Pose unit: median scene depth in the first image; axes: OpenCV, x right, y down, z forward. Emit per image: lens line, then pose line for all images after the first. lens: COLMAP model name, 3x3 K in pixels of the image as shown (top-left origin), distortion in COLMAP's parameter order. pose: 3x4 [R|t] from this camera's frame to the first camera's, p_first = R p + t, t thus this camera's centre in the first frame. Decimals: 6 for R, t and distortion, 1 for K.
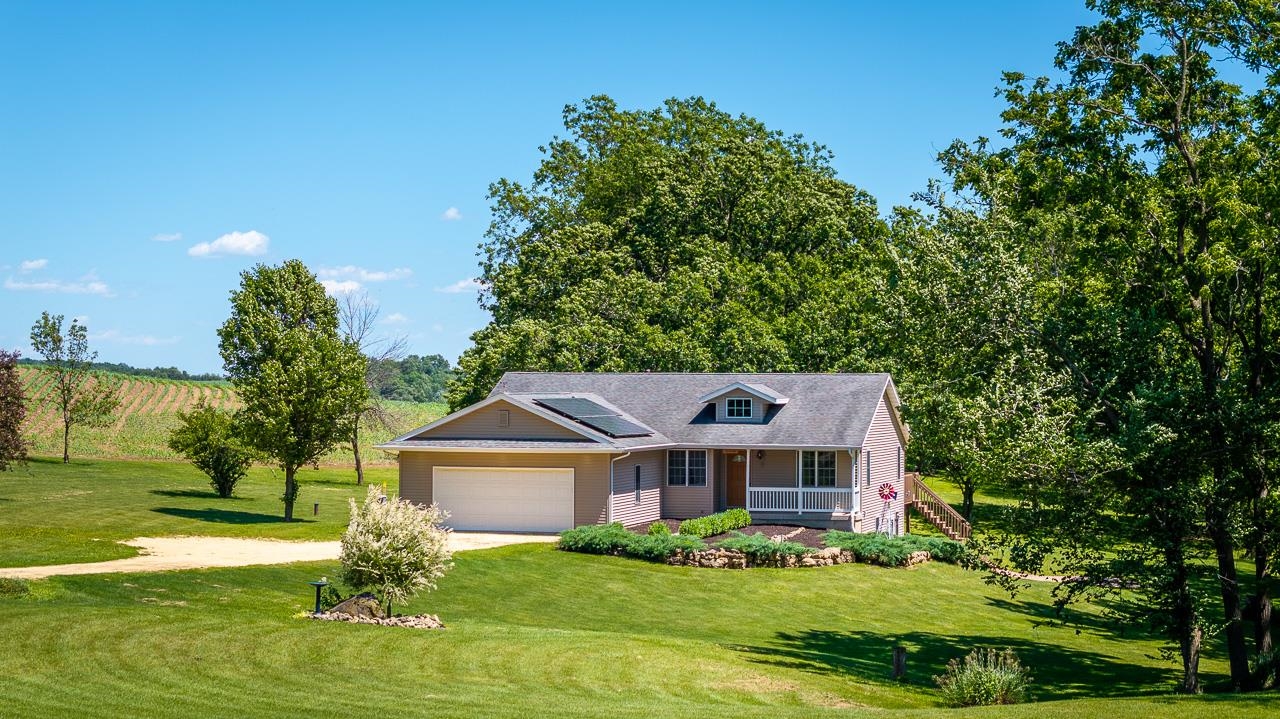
lens RADIAL K [[2673.6, 0, 646.8], [0, 2673.6, 358.4], [0, 0, 1]] dist [0.018554, 0.000000]
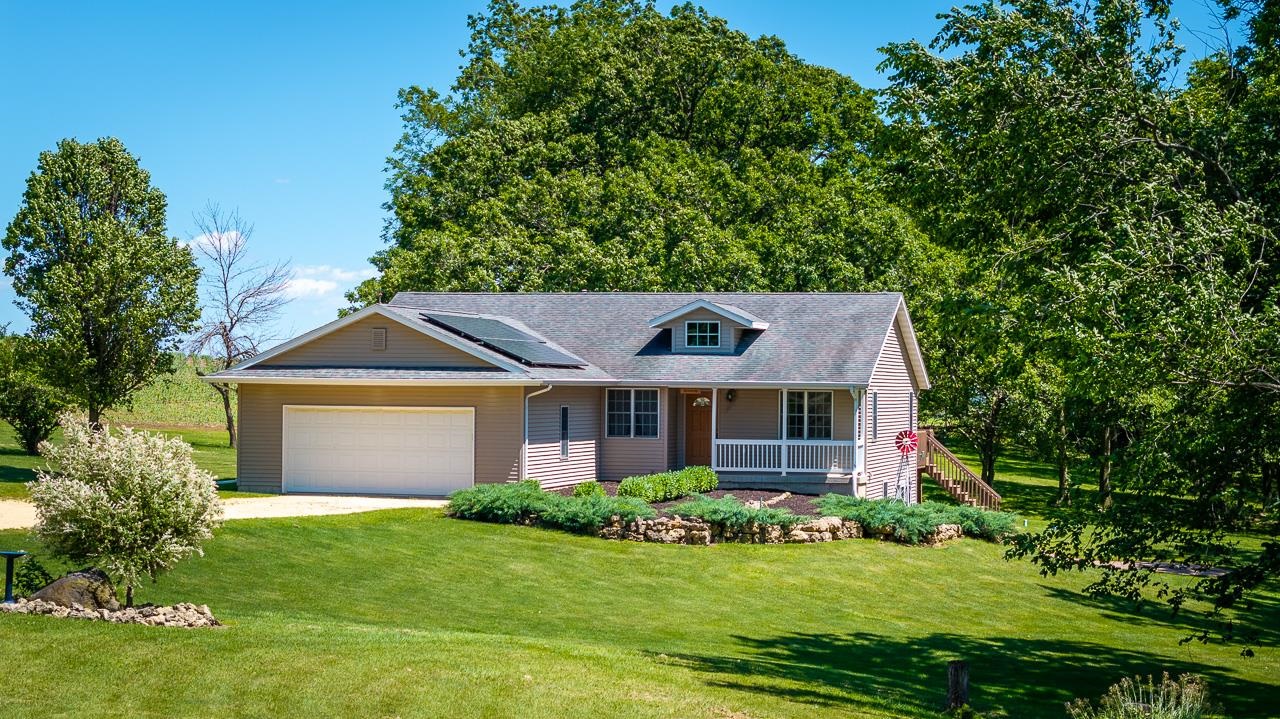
lens RADIAL K [[2630.5, 0, 633.1], [0, 2630.5, 361.2], [0, 0, 1]] dist [-0.012224, 0.000000]
pose [[0.999961, 0.004357, 0.007619, 0.010194], [-0.004353, 0.999990, -0.000576, 0.028463], [-0.007621, 0.000543, 0.999971, 0.282399]]
